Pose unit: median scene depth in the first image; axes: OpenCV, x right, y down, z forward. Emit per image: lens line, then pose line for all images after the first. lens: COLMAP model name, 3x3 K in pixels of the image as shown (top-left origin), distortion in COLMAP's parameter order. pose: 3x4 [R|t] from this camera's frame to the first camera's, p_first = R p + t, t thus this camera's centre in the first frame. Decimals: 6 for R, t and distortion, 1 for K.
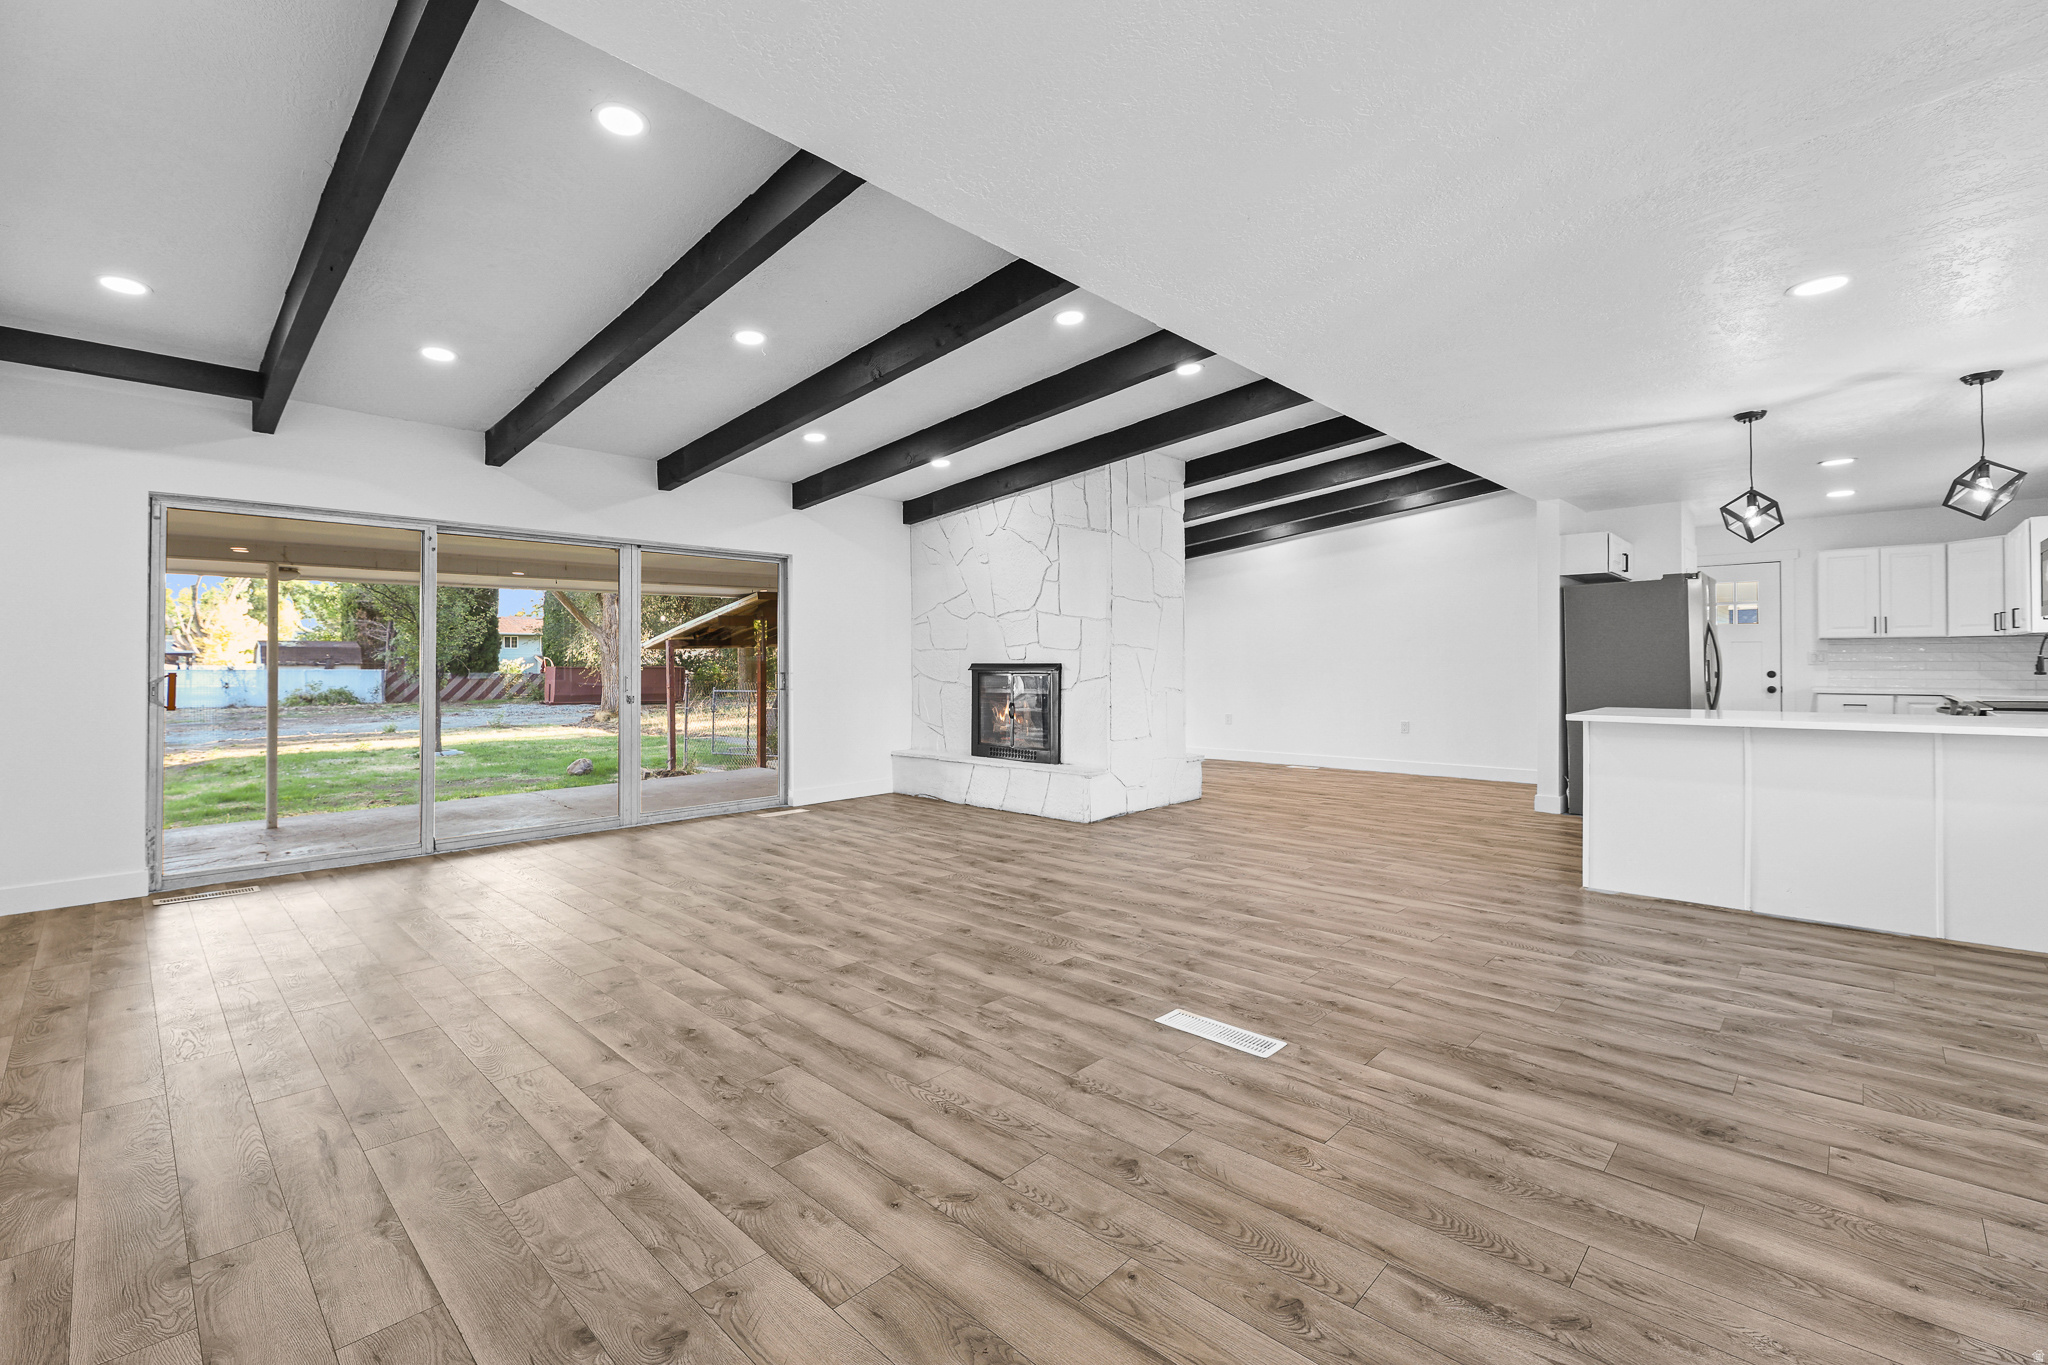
lens RADIAL K [[865.4, 0, 997.4], [0, 865.4, 655.3], [0, 0, 1]] dist [0.000503, -0.000657]
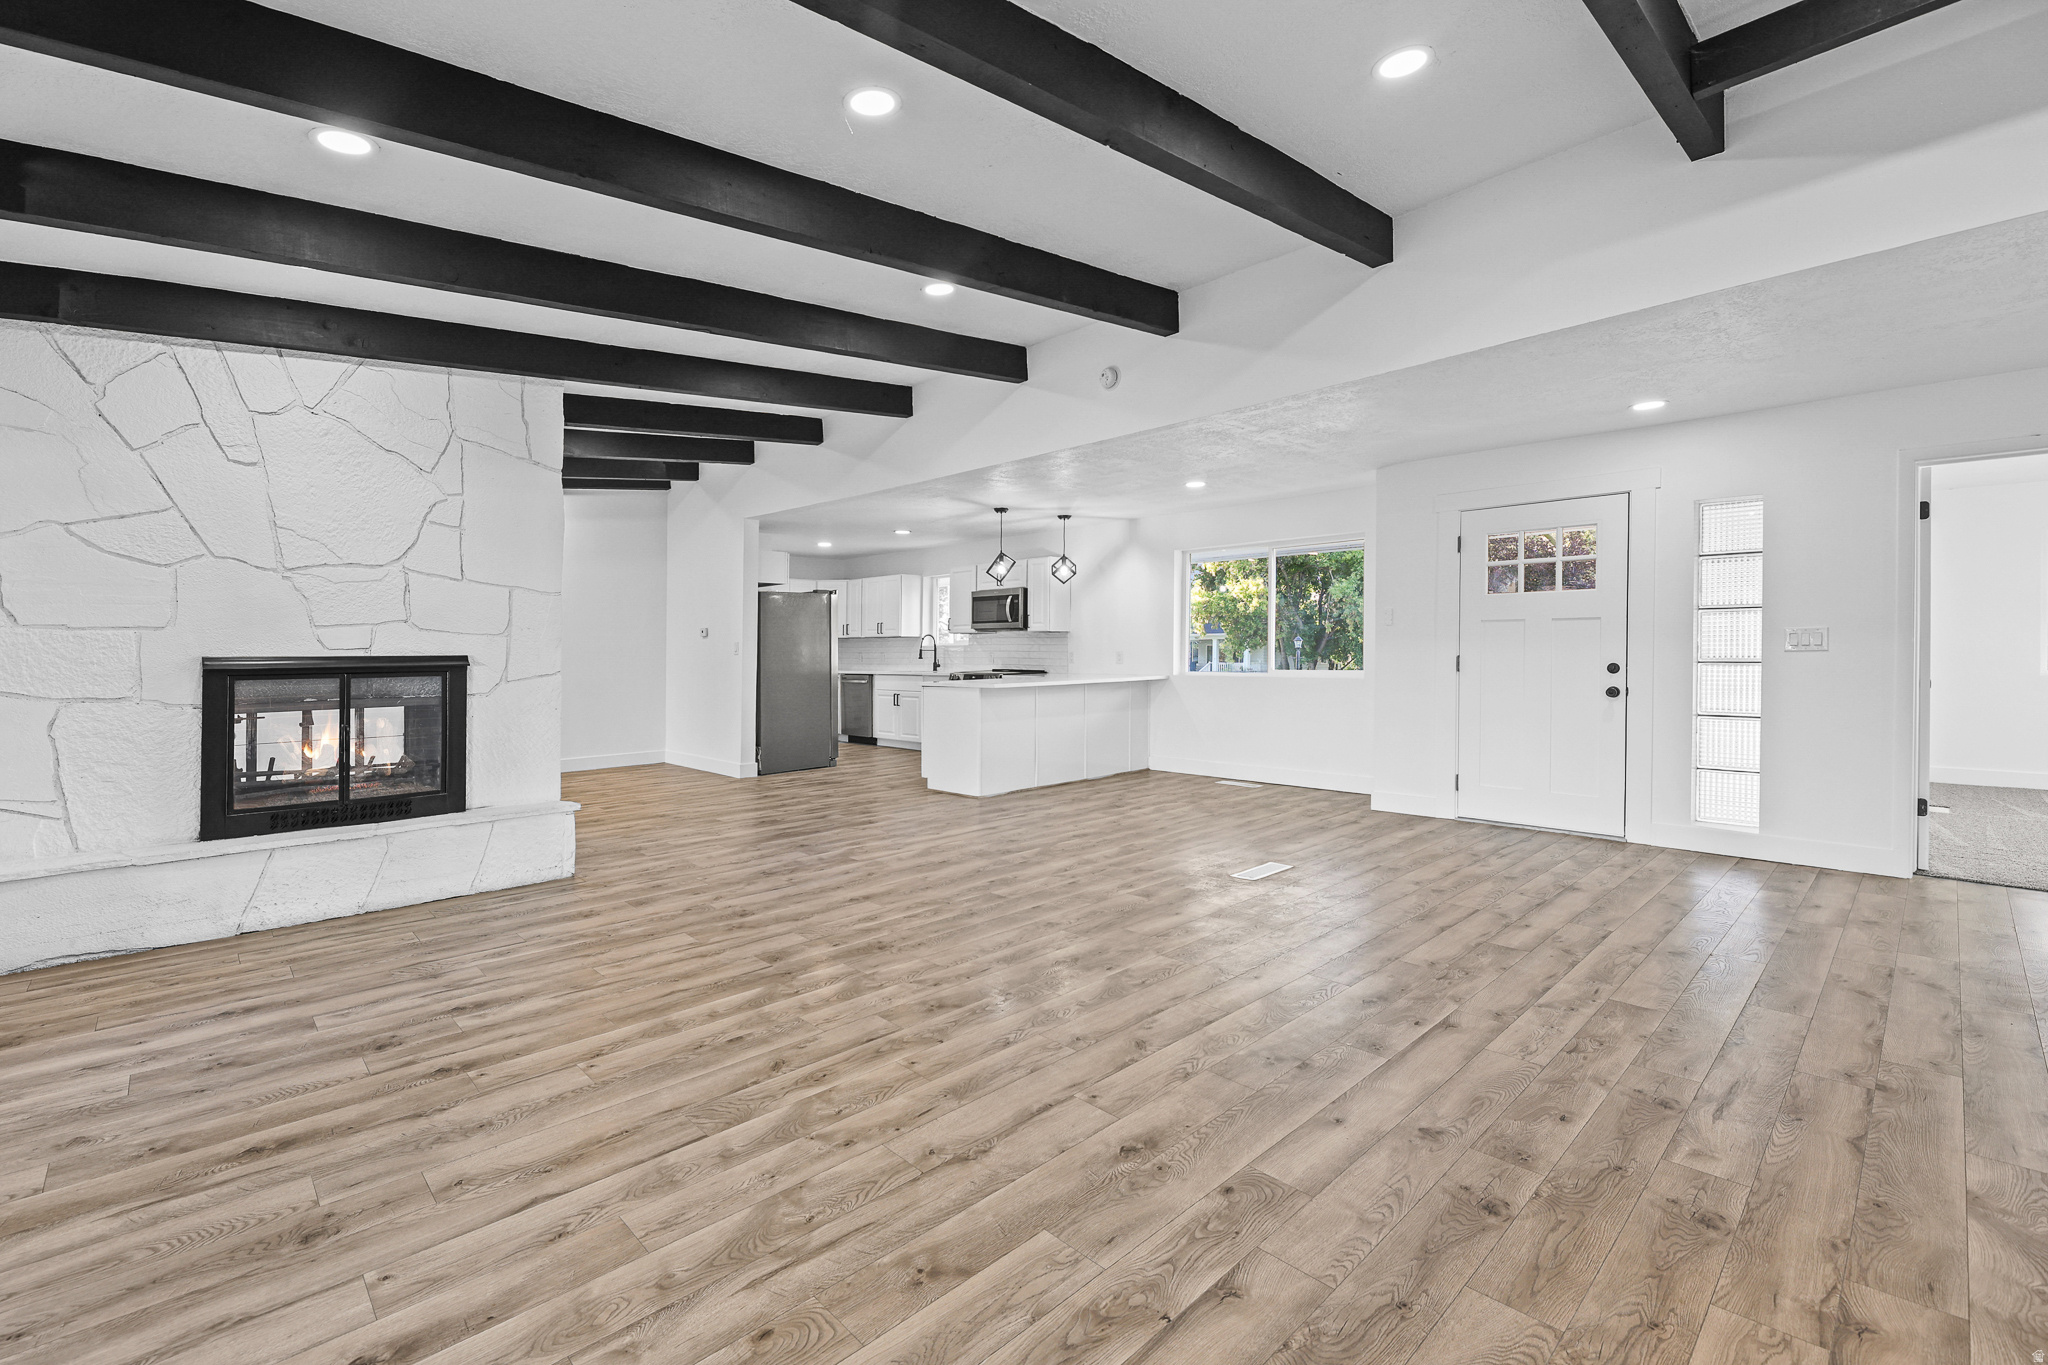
lens RADIAL K [[883.5, 0, 1023.5], [0, 883.5, 640.4], [0, 0, 1]] dist [0.011947, 0.000314]
pose [[0.026916, 0.014905, 0.999527, -0.924306], [-0.004387, 0.999881, -0.014792, 0.011040], [-0.999628, -0.003987, 0.026979, 0.891401]]
